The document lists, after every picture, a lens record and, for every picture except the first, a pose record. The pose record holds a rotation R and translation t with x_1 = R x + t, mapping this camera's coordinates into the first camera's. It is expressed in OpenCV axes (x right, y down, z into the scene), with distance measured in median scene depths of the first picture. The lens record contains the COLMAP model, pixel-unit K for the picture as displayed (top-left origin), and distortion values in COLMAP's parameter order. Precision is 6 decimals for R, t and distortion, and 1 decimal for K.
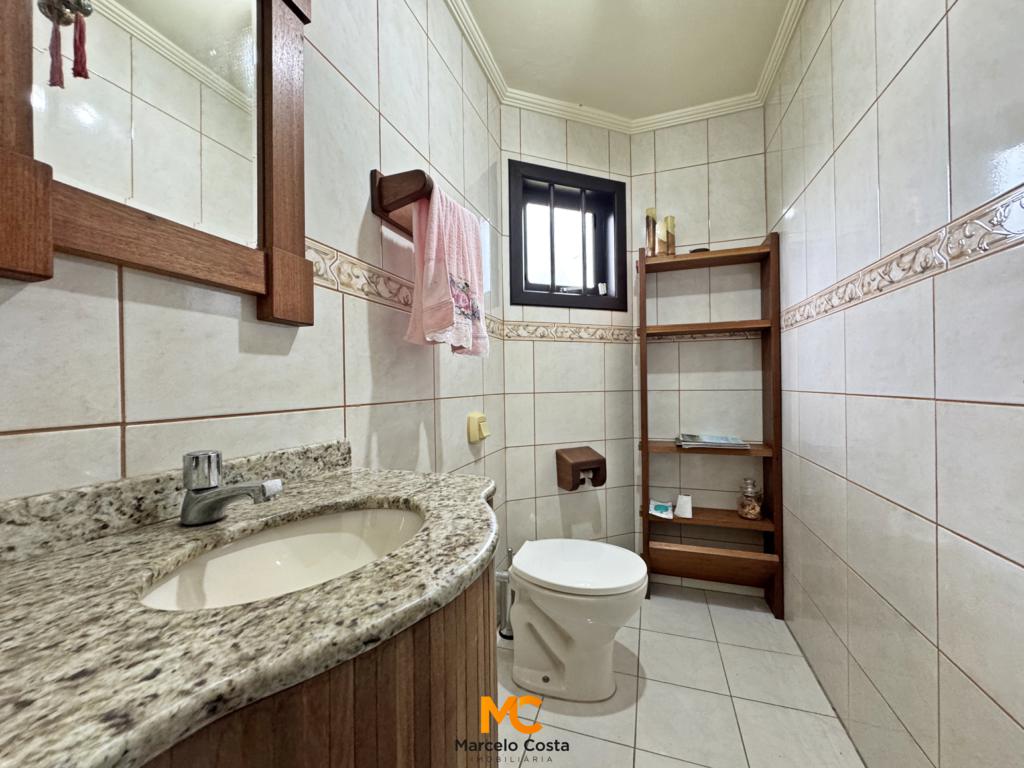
lens RADIAL K [[409.1, 0, 510.7], [0, 409.1, 383.1], [0, 0, 1]] dist [0.000330, -0.000039]
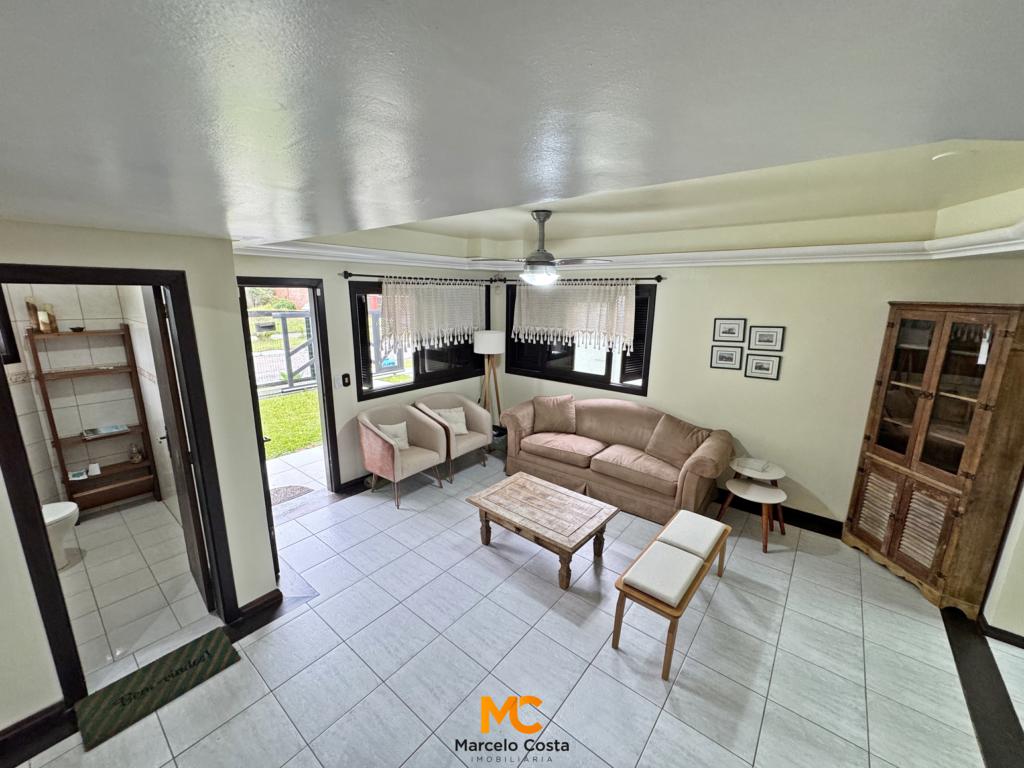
lens RADIAL K [[409.1, 0, 512.1], [0, 409.1, 383.9], [0, 0, 1]] dist [0.000330, -0.000039]
pose [[0.344950, -0.189303, 0.919333, -0.548518], [-0.018319, 0.977907, 0.208238, -0.491827], [-0.938442, -0.088672, 0.333861, -1.346065]]
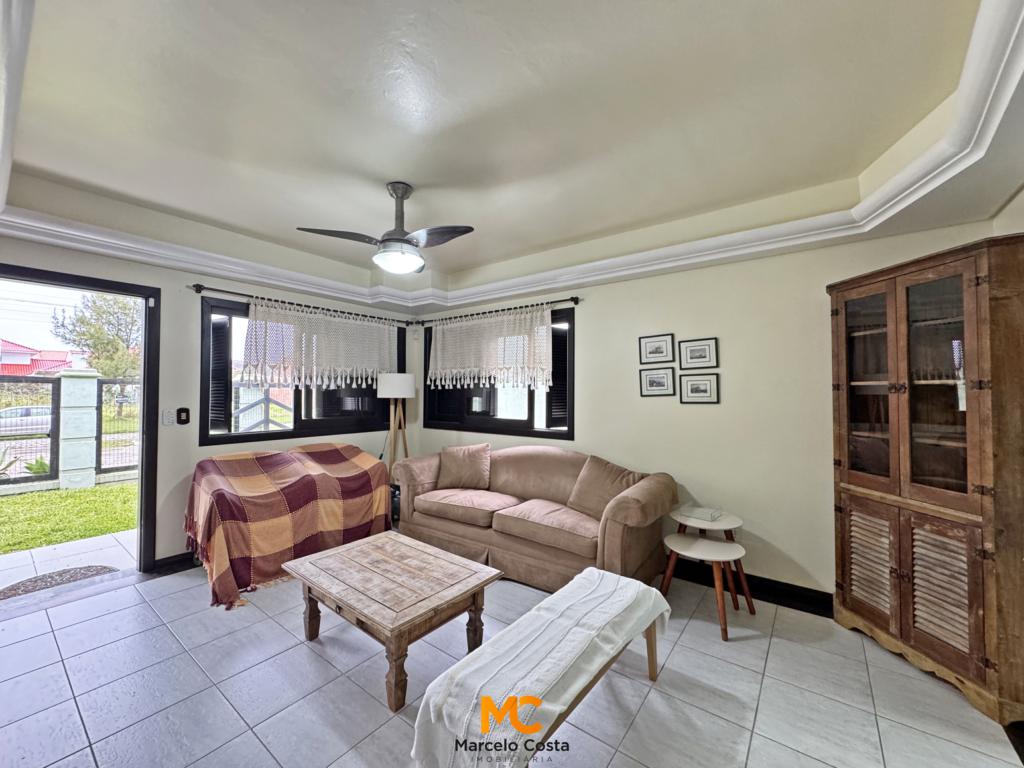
lens RADIAL K [[409.1, 0, 512.1], [0, 409.1, 383.5], [0, 0, 1]] dist [0.000330, -0.000039]
pose [[0.316308, 0.034980, 0.948012, -0.059098], [-0.009951, 0.999387, -0.033556, -0.149616], [-0.948604, 0.001181, 0.316462, -1.621243]]
